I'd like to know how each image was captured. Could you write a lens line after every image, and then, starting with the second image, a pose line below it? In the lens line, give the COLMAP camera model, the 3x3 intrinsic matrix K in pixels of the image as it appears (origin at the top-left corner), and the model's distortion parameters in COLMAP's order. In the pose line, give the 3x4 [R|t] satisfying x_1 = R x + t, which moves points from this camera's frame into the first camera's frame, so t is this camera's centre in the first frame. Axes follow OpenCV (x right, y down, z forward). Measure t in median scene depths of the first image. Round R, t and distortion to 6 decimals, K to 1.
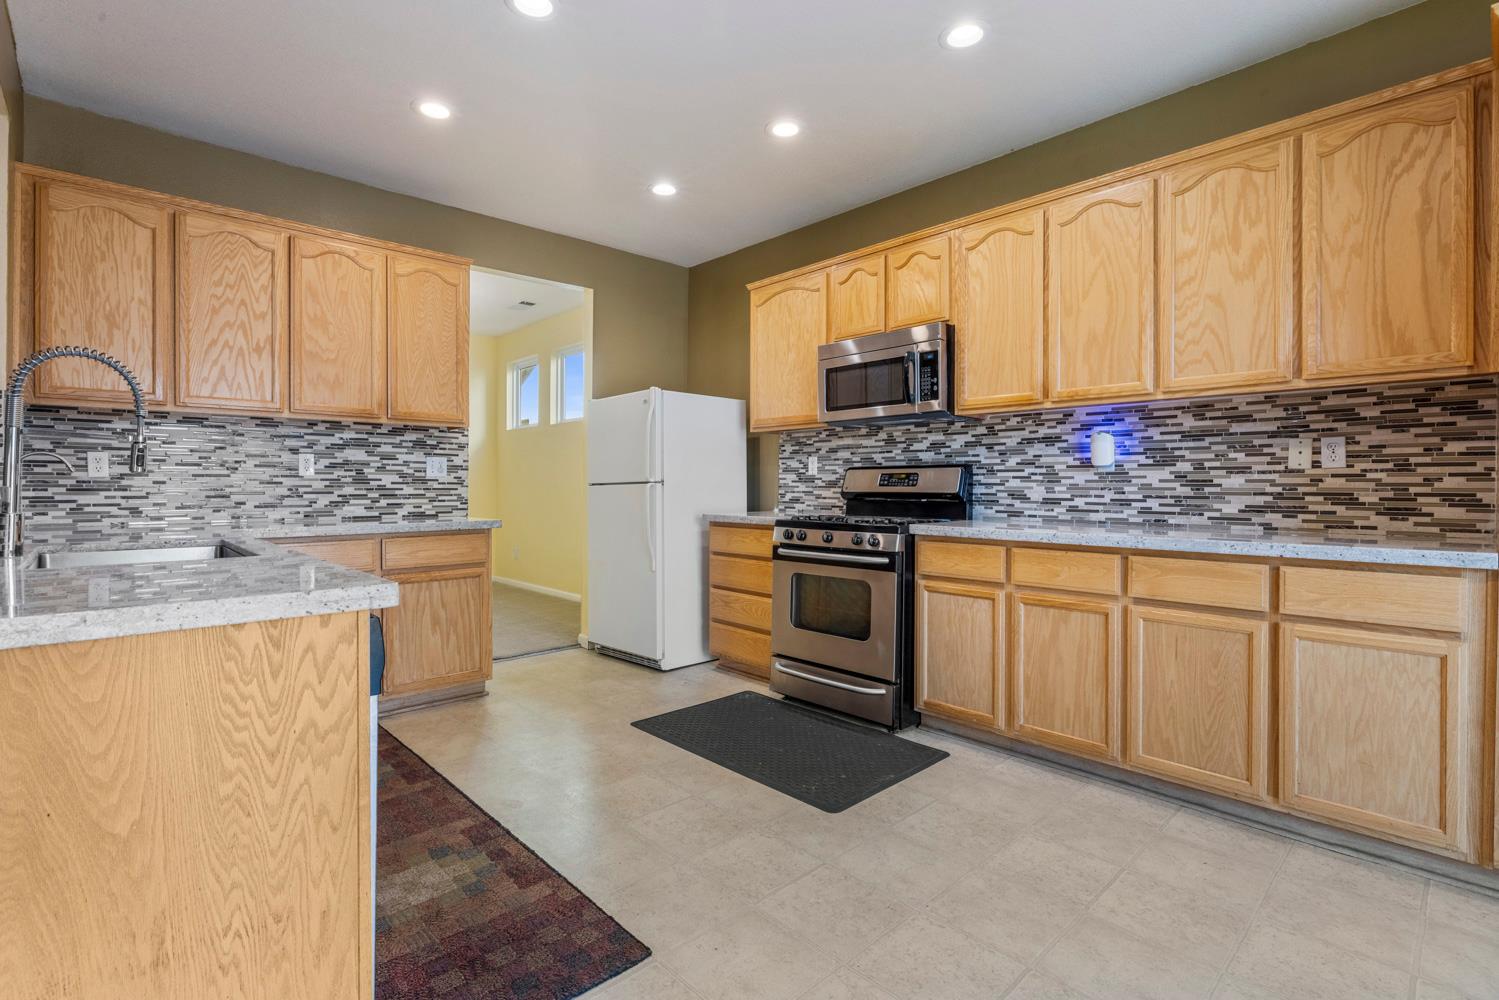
lens RADIAL K [[700.9, 0, 744.1], [0, 700.9, 485.7], [0, 0, 1]] dist [-0.001863, -0.000021]
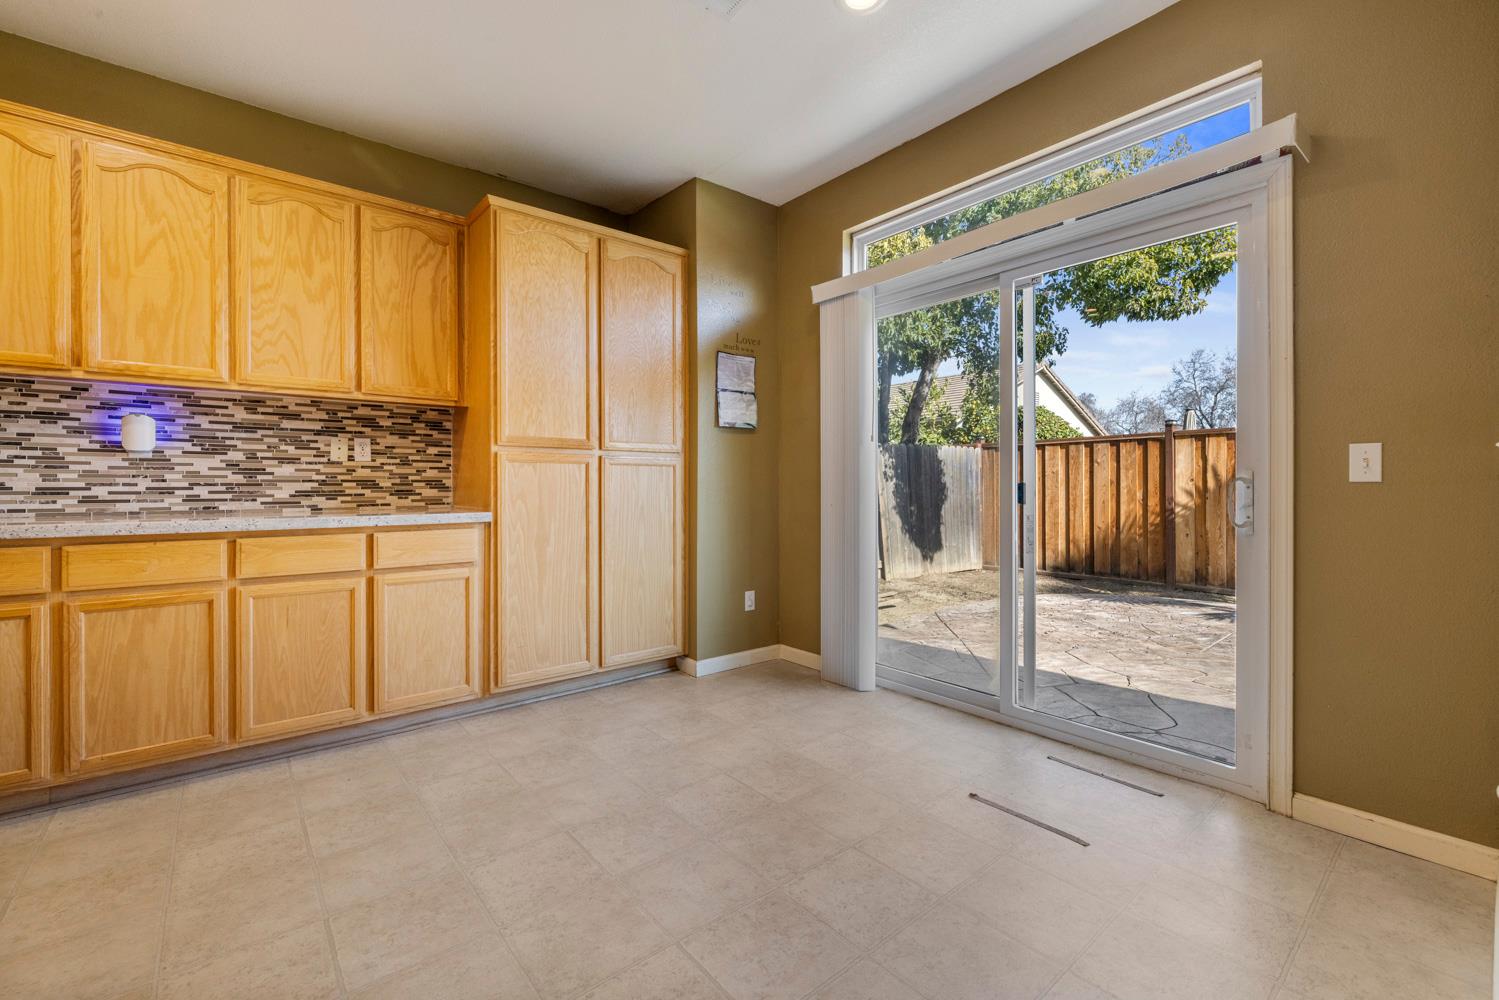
lens RADIAL K [[631.4, 0, 745.8], [0, 631.4, 484.8], [0, 0, 1]] dist [0.001249, -0.000233]
pose [[0.065759, 0.001036, 0.997835, -0.289485], [0.002582, 0.999996, -0.001209, 0.020924], [-0.997832, 0.002656, 0.065756, 0.173549]]
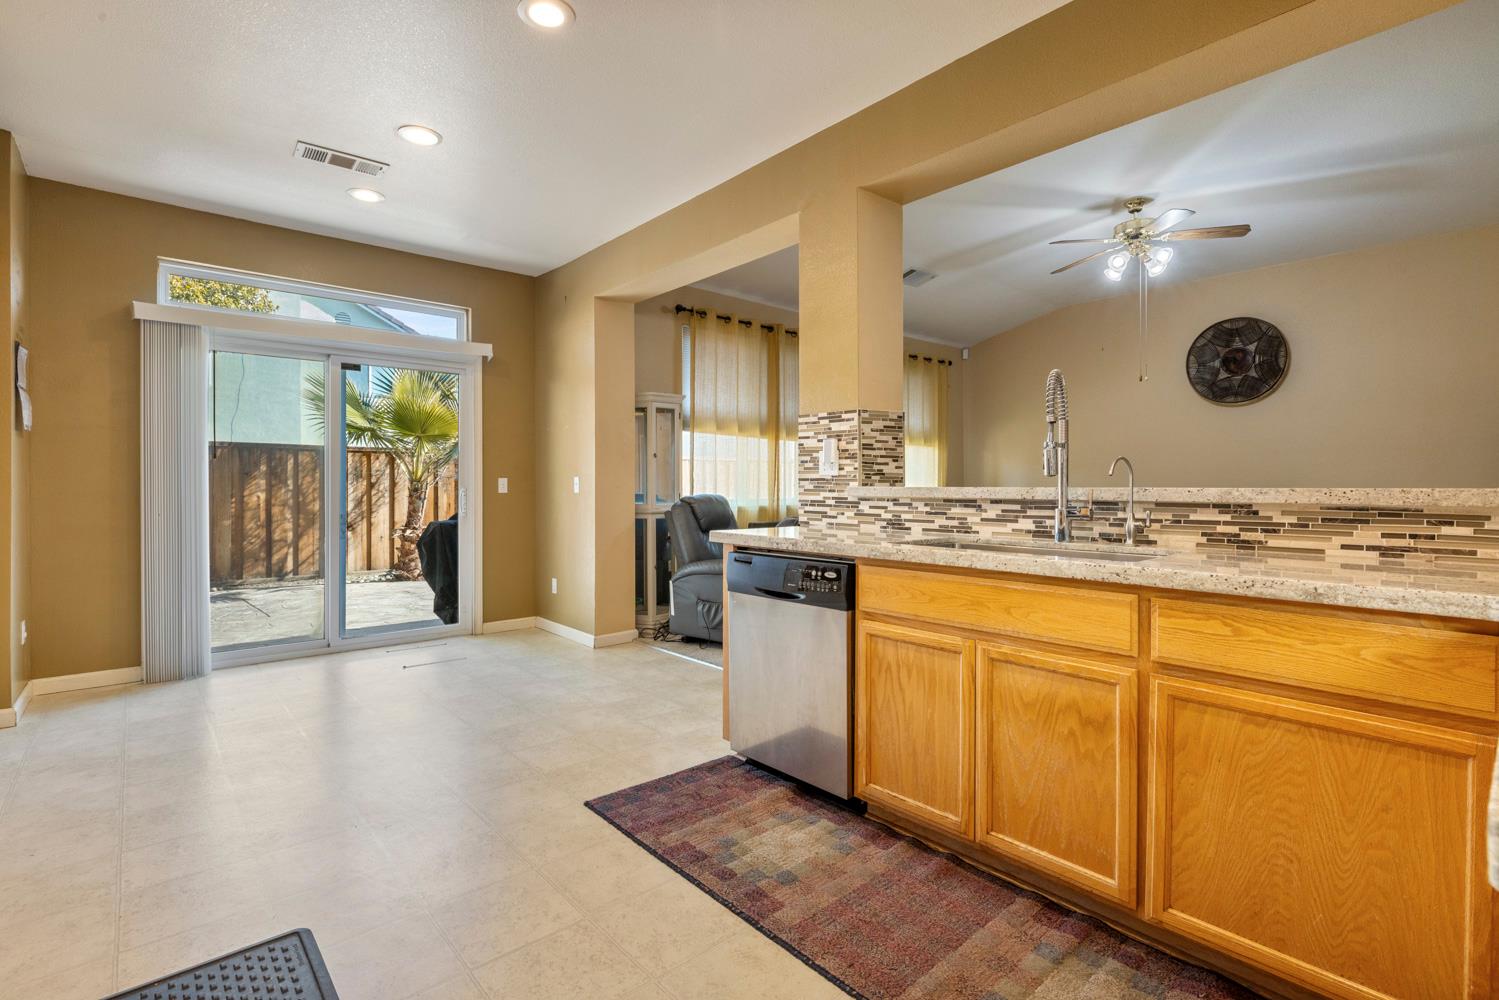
lens RADIAL K [[700.9, 0, 744.1], [0, 700.9, 485.7], [0, 0, 1]] dist [-0.001863, -0.000021]
pose [[-0.999449, 0.001223, 0.033169, -0.308252], [0.001327, 0.999994, 0.003117, -0.005543], [-0.033165, 0.003159, -0.999445, 1.467823]]
